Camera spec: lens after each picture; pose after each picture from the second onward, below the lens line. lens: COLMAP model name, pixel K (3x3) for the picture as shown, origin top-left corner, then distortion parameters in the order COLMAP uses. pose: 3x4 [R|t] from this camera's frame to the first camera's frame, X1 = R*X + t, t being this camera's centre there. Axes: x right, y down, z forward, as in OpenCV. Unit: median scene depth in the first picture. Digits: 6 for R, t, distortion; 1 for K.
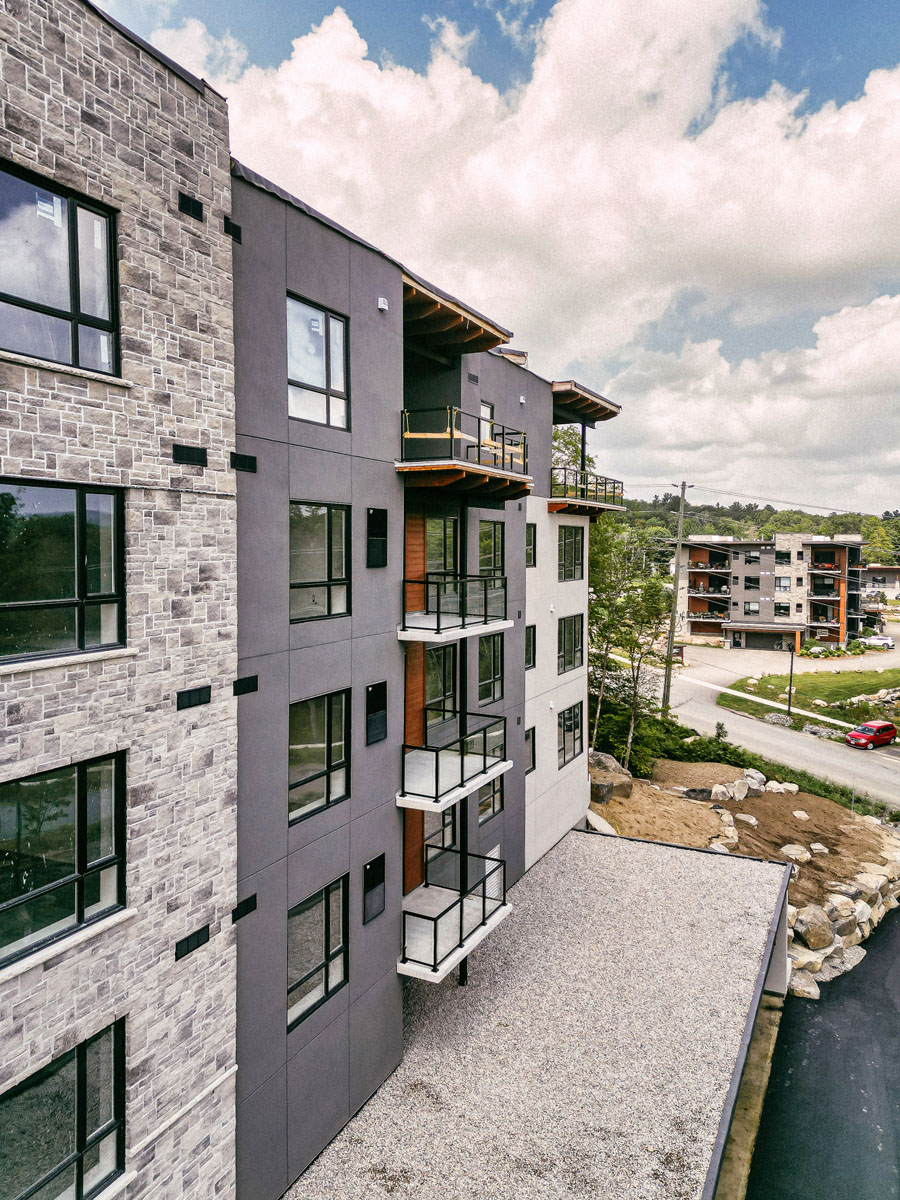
lens RADIAL K [[850.2, 0, 452.2], [0, 850.2, 578.3], [0, 0, 1]] dist [0.061466, -0.063550]
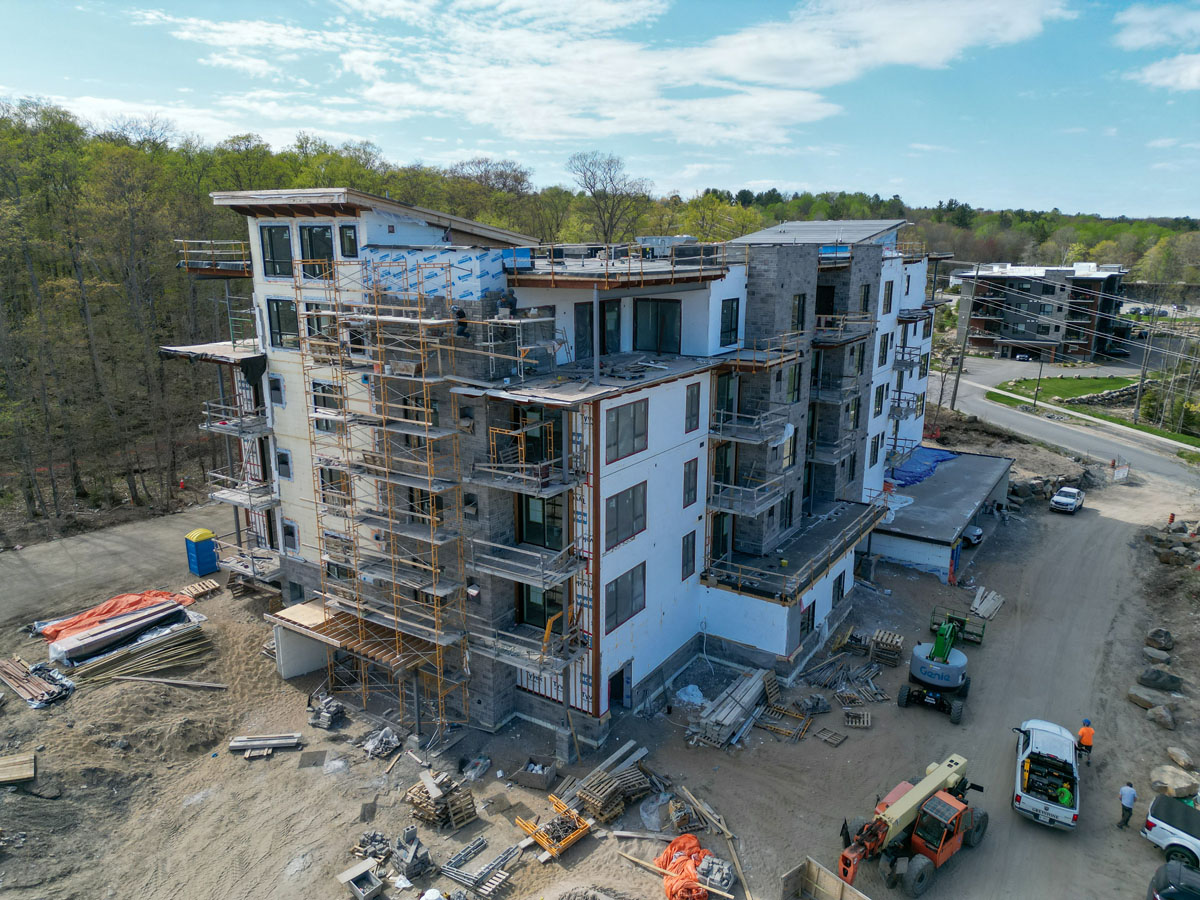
lens RADIAL K [[850.2, 0, 600.0], [0, 850.2, 450.0], [0, 0, 1]] dist [0.061466, -0.063550]
pose [[0.992677, 0.027089, -0.117726, -0.129626], [-0.002440, 0.978831, 0.204657, -0.051377], [0.120778, -0.202871, 0.971728, -0.403184]]
